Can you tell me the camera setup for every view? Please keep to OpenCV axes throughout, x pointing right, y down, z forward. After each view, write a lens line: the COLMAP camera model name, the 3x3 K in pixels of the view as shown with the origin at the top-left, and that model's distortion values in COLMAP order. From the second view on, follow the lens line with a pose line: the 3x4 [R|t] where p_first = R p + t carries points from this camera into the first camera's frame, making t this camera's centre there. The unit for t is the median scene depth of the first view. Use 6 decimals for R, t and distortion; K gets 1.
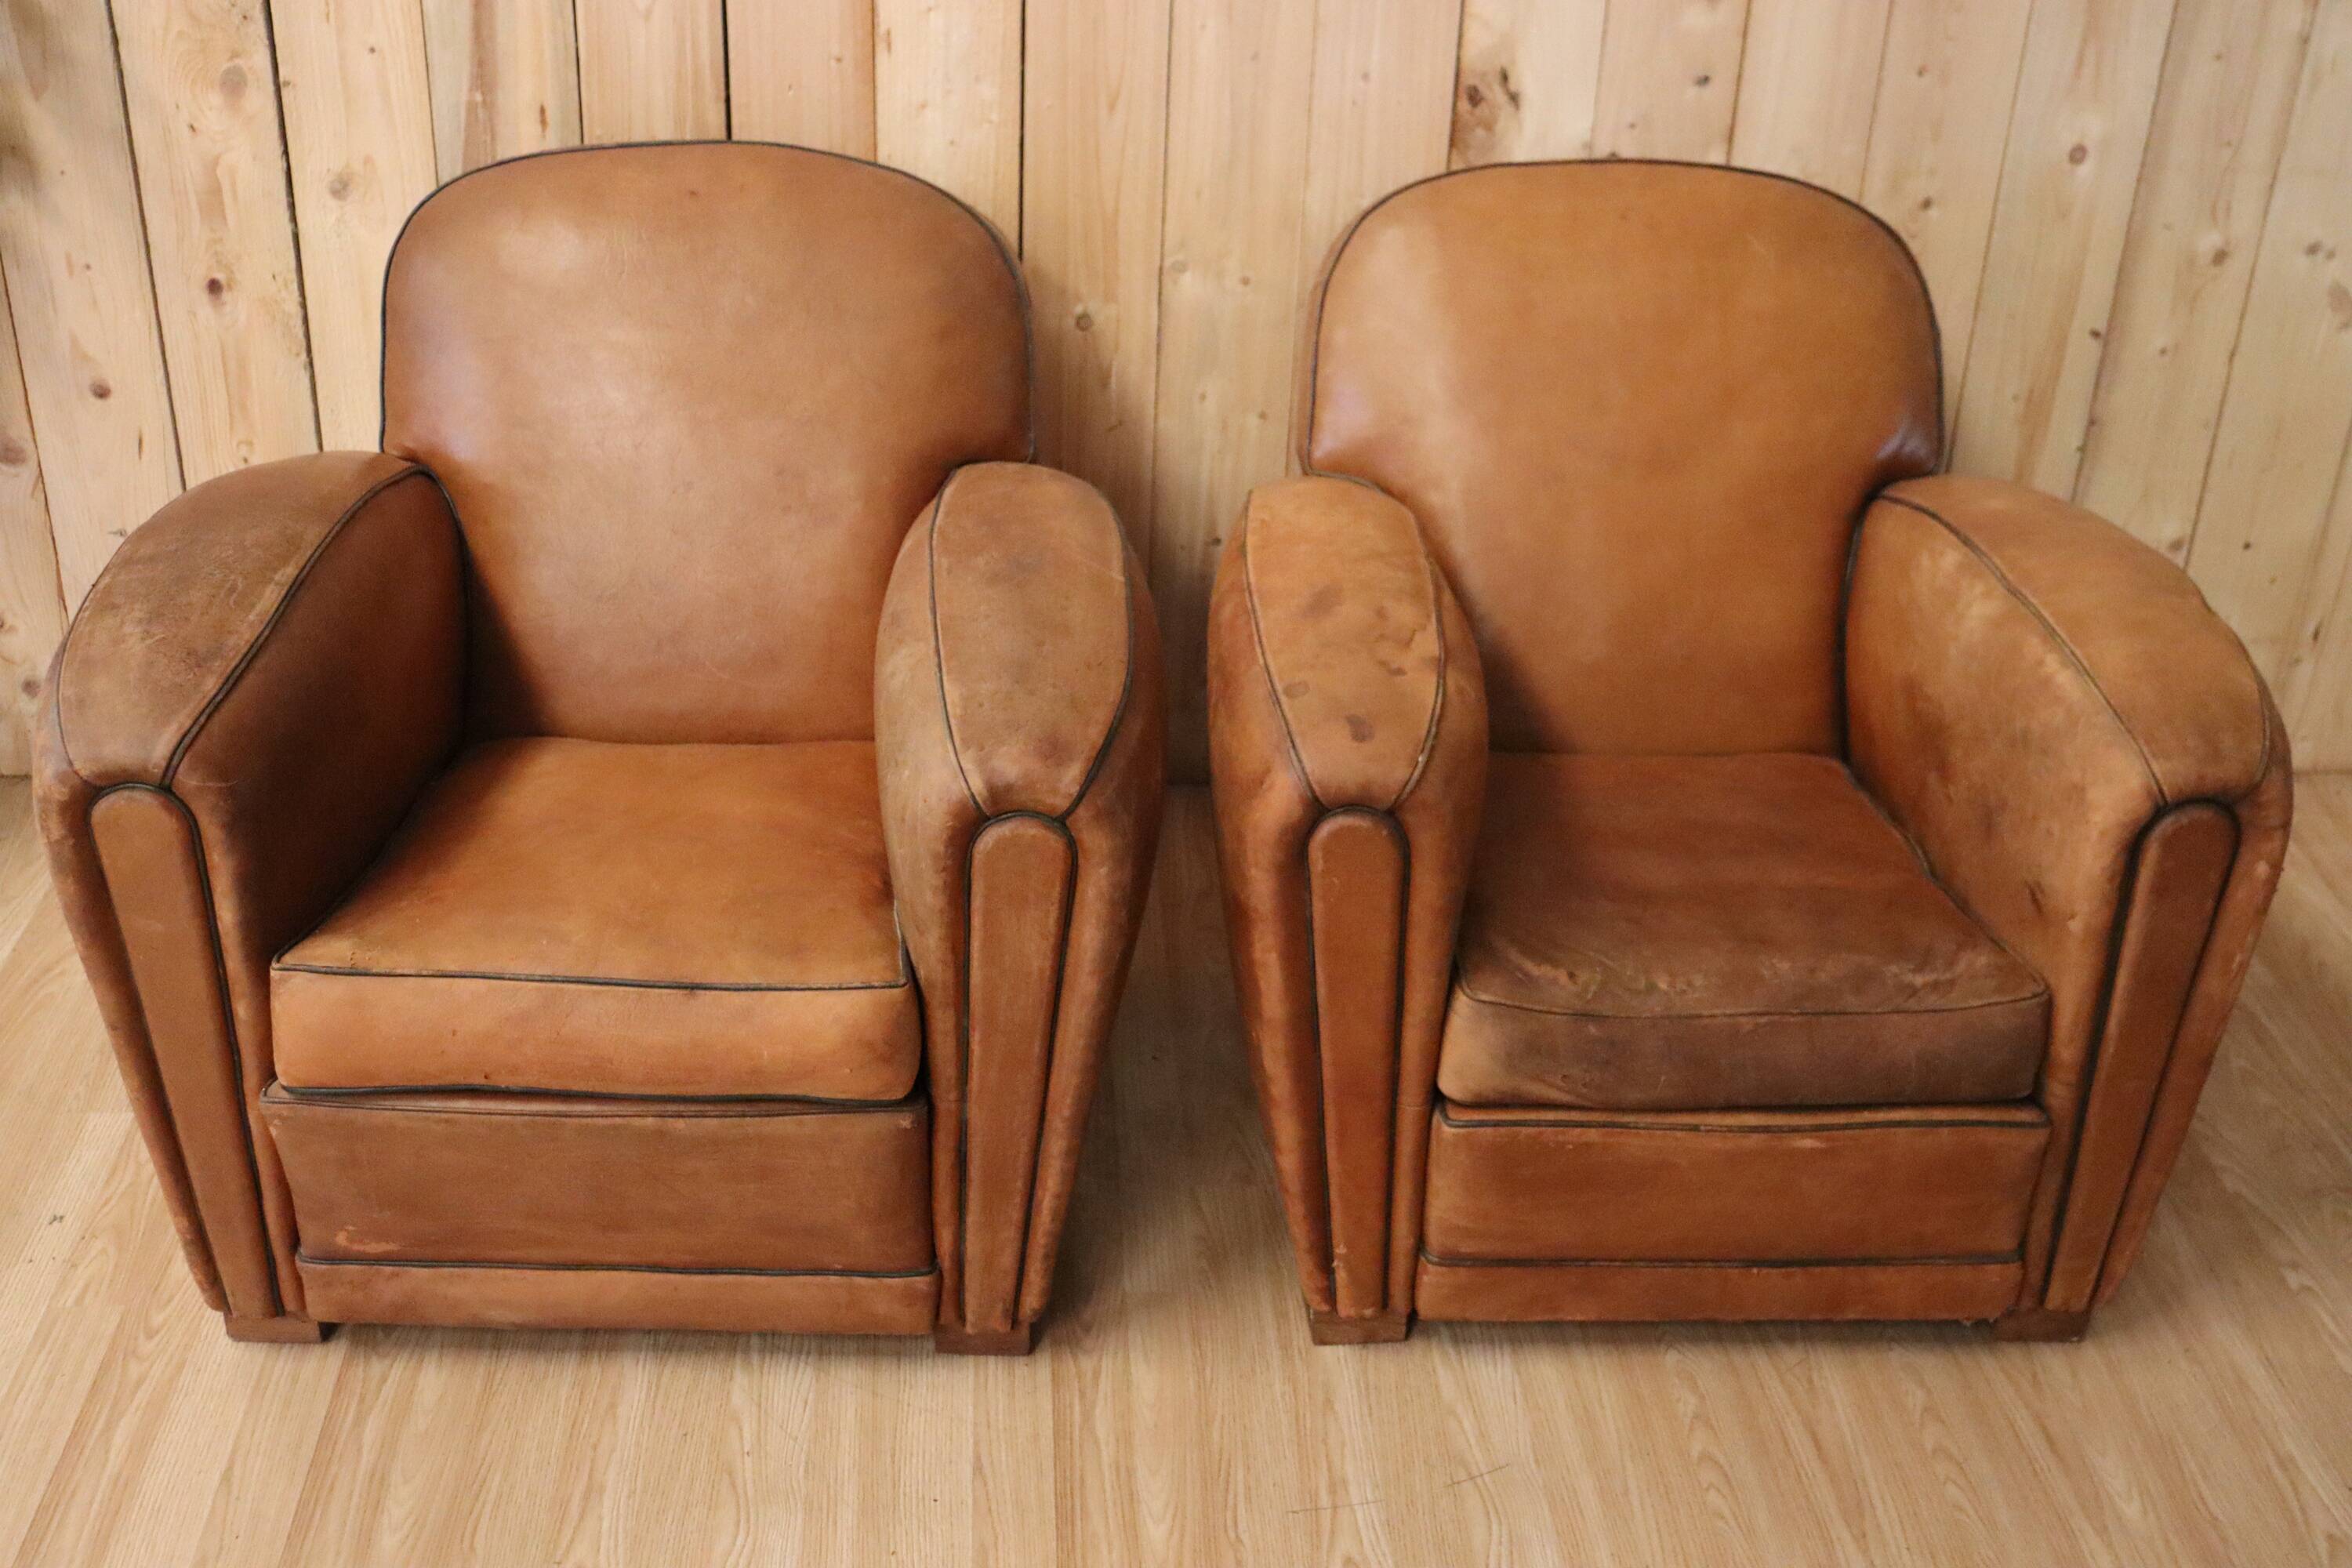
lens RADIAL K [[2745.8, 0, 1180.6], [0, 2745.8, 780.9], [0, 0, 1]] dist [-0.059840, 0.222806]
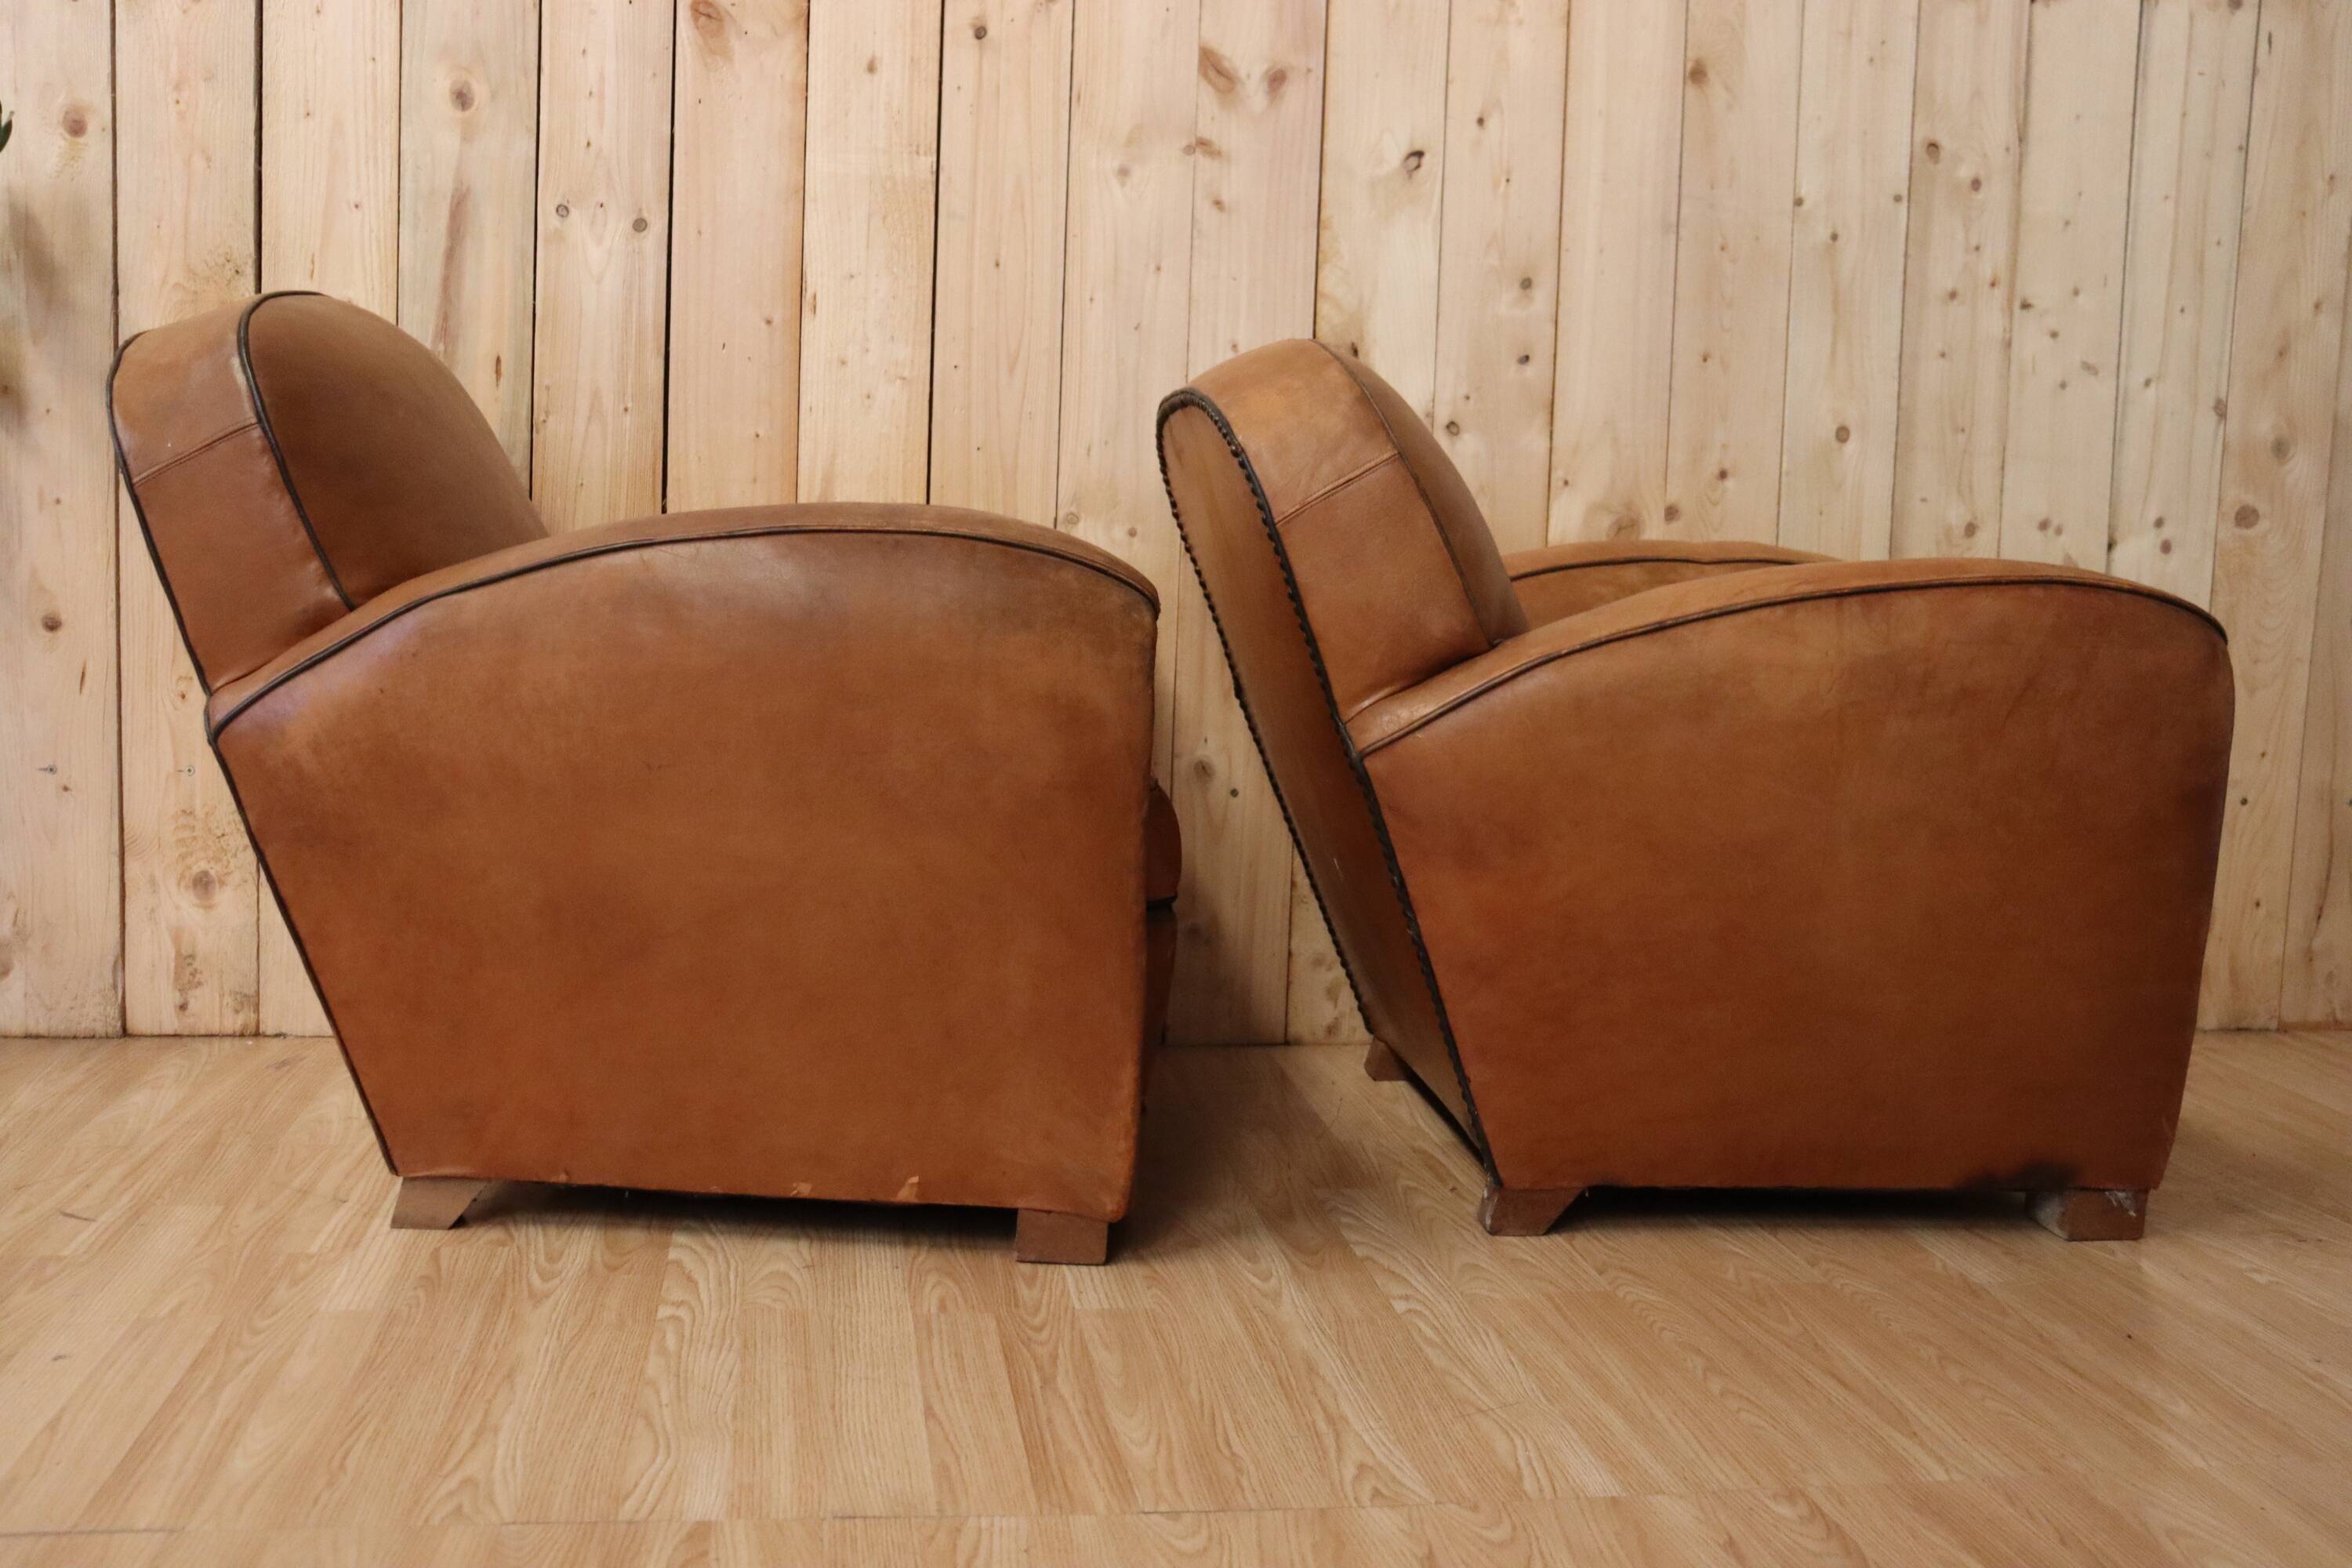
lens RADIAL K [[2335.9, 0, 1179.4], [0, 2335.9, 776.7], [0, 0, 1]] dist [-0.127845, 0.195341]
pose [[0.995357, -0.011401, 0.095571, -0.063113], [0.047297, 0.922737, -0.382518, 0.350491], [-0.083826, 0.385263, 0.918992, 0.231815]]
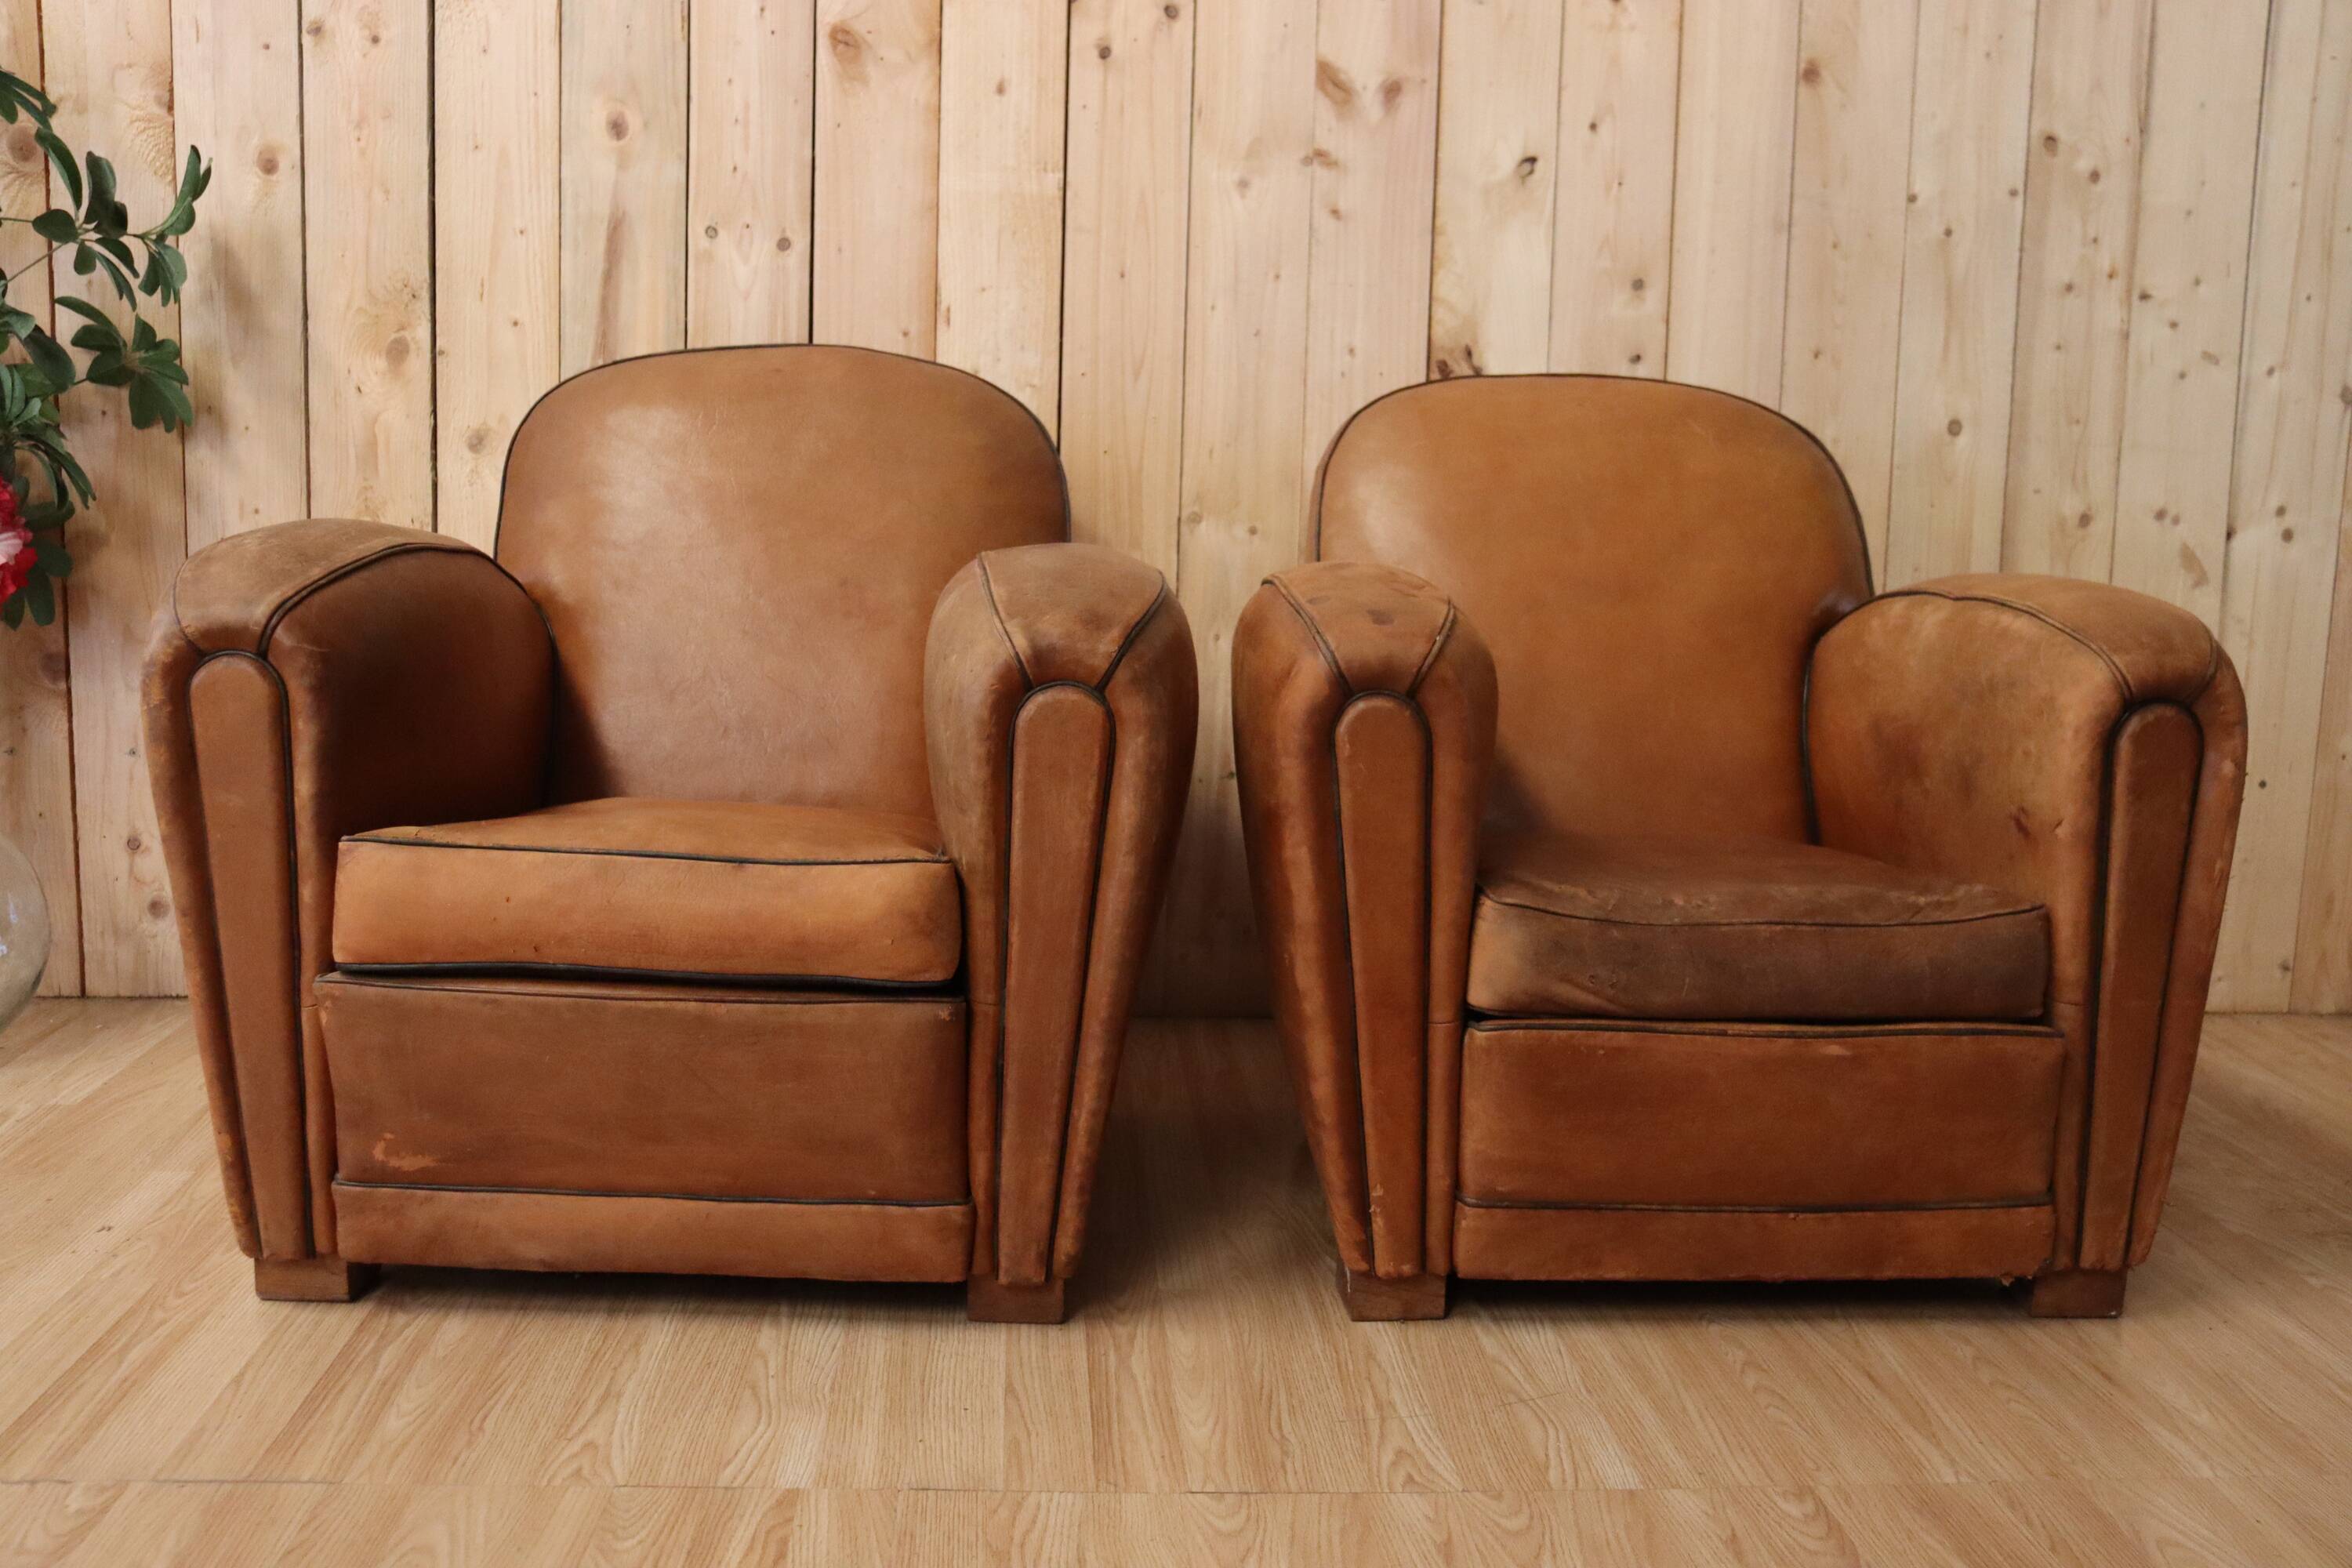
lens RADIAL K [[2323.6, 0, 1178.4], [0, 2323.6, 772.9], [0, 0, 1]] dist [-0.123703, 0.180624]
pose [[0.999949, -0.009280, 0.004084, -0.016278], [0.010124, 0.936192, -0.351344, 0.333237], [-0.000563, 0.351367, 0.936237, 0.165578]]
